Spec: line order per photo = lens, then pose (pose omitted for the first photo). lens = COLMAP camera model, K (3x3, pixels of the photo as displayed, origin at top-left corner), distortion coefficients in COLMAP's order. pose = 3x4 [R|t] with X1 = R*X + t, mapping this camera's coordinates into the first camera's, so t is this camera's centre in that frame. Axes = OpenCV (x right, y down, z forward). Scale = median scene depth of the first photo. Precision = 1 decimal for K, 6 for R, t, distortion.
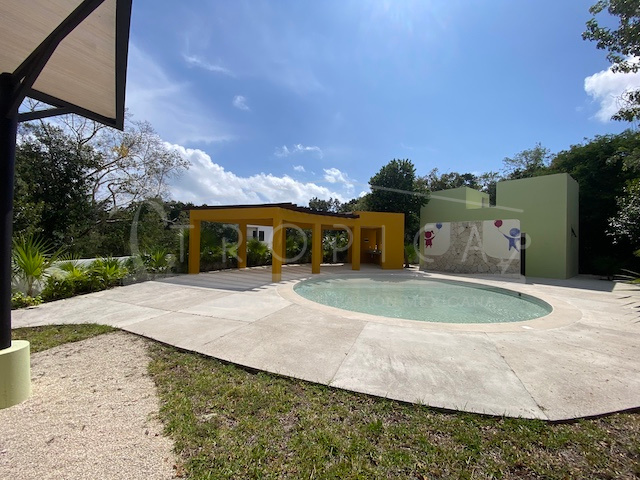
lens RADIAL K [[257.2, 0, 320.0], [0, 257.2, 240.0], [0, 0, 1]] dist [0.022641, -0.021701]
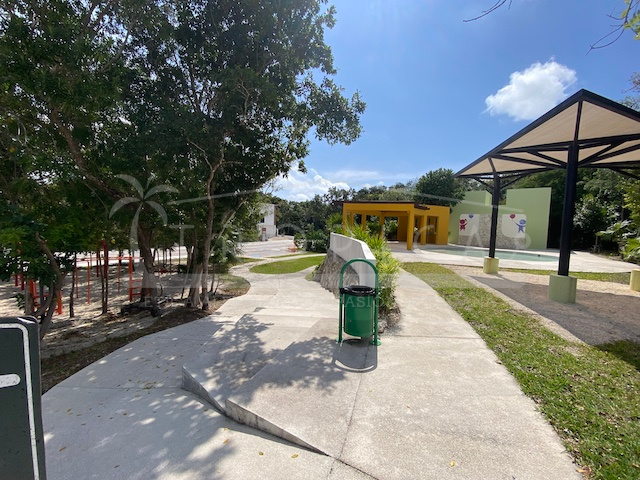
lens RADIAL K [[257.2, 0, 320.0], [0, 257.2, 240.0], [0, 0, 1]] dist [0.022641, -0.021701]
pose [[0.977380, 0.001764, 0.211483, -0.897553], [-0.016646, 0.997505, 0.068609, -0.006192], [-0.210834, -0.070578, 0.974971, -0.375742]]
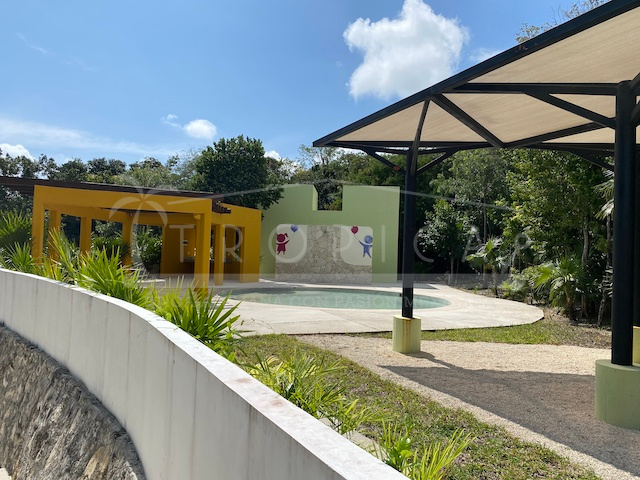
lens RADIAL K [[487.8, 0, 320.0], [0, 487.8, 240.0], [0, 0, 1]] dist [-0.003690, 0.001978]
pose [[0.652028, 0.021442, 0.757892, -0.848186], [-0.026116, 0.999642, -0.005813, -0.011021], [-0.757745, -0.016003, 0.652355, -0.123437]]
